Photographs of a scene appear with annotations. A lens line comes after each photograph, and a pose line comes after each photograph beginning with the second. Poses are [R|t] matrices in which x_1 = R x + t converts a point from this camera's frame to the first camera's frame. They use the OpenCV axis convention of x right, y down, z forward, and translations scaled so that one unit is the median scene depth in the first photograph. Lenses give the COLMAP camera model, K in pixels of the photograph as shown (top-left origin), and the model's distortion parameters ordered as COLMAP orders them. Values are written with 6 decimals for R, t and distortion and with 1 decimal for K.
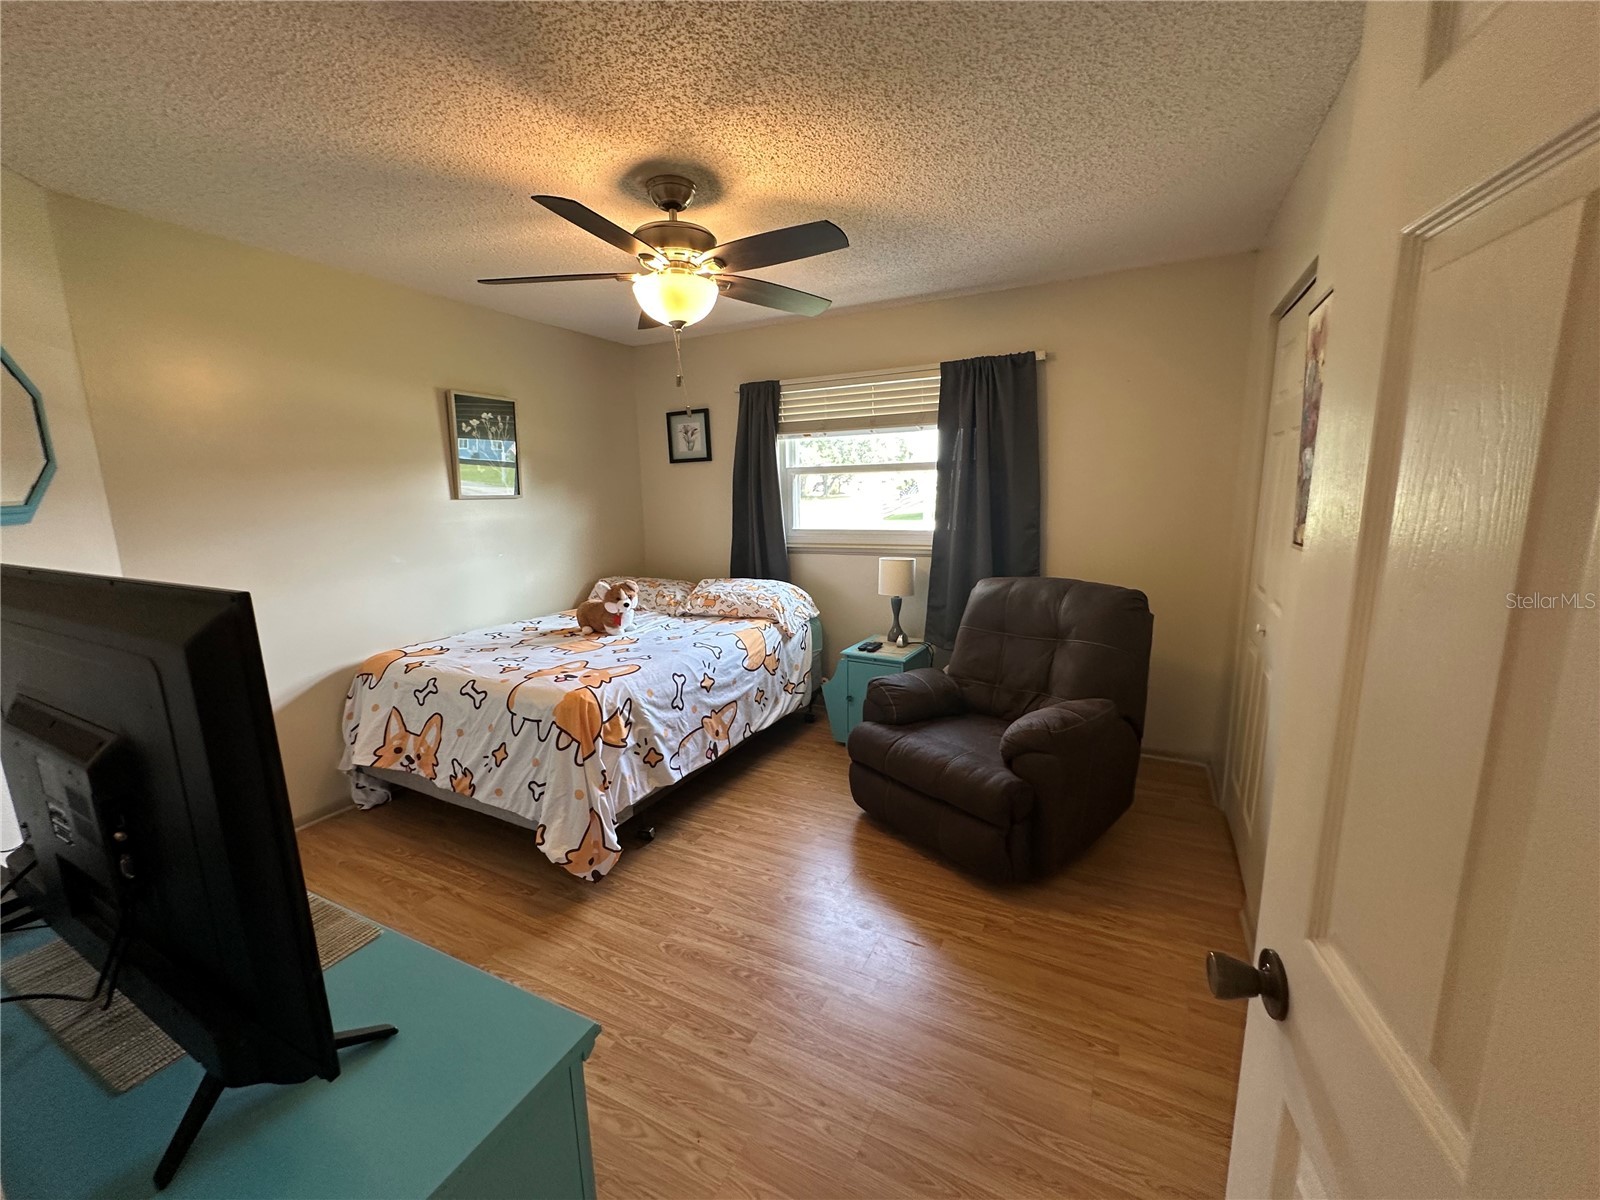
lens RADIAL K [[640.3, 0, 802.7], [0, 640.3, 603.8], [0, 0, 1]] dist [-0.006383, 0.000706]
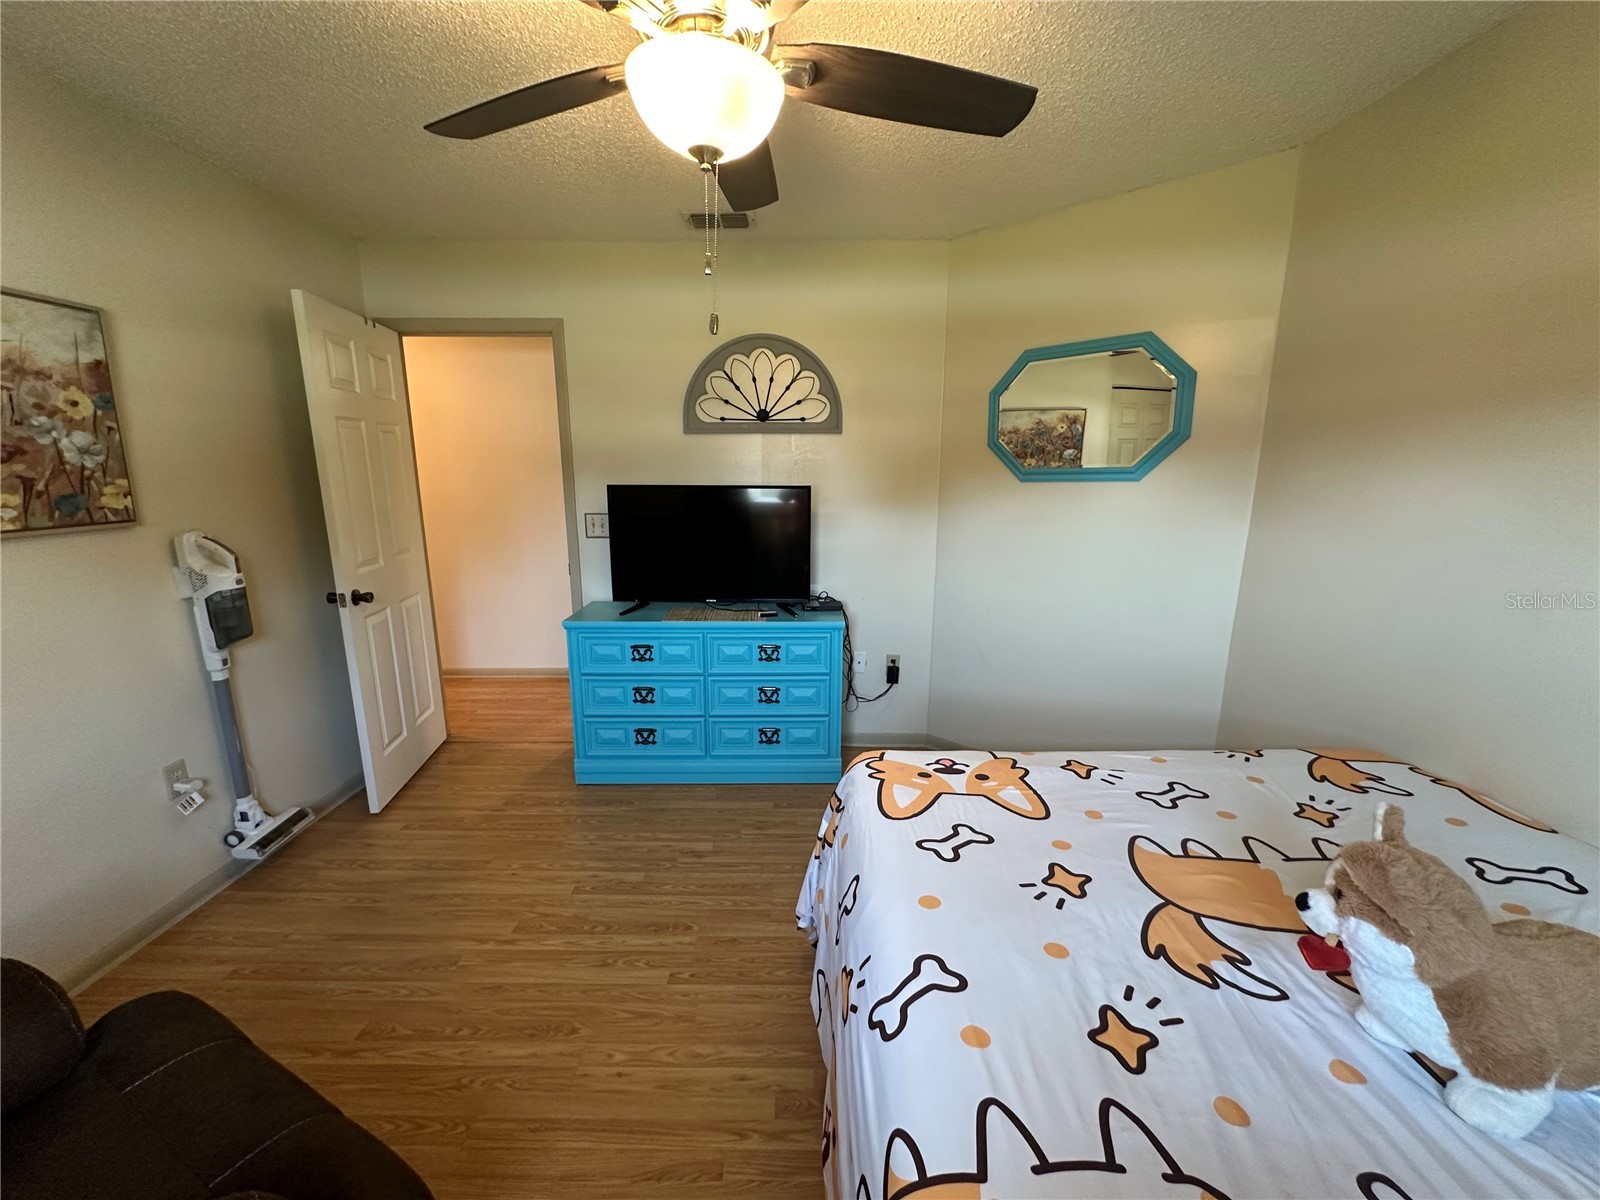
lens RADIAL K [[640.3, 0, 800.6], [0, 640.3, 601.1], [0, 0, 1]] dist [-0.006383, 0.000706]
pose [[-0.889393, 0.114276, -0.442630, 0.013800], [-0.064506, 0.927192, 0.368991, -0.283145], [0.452569, 0.356730, -0.817266, 1.555791]]
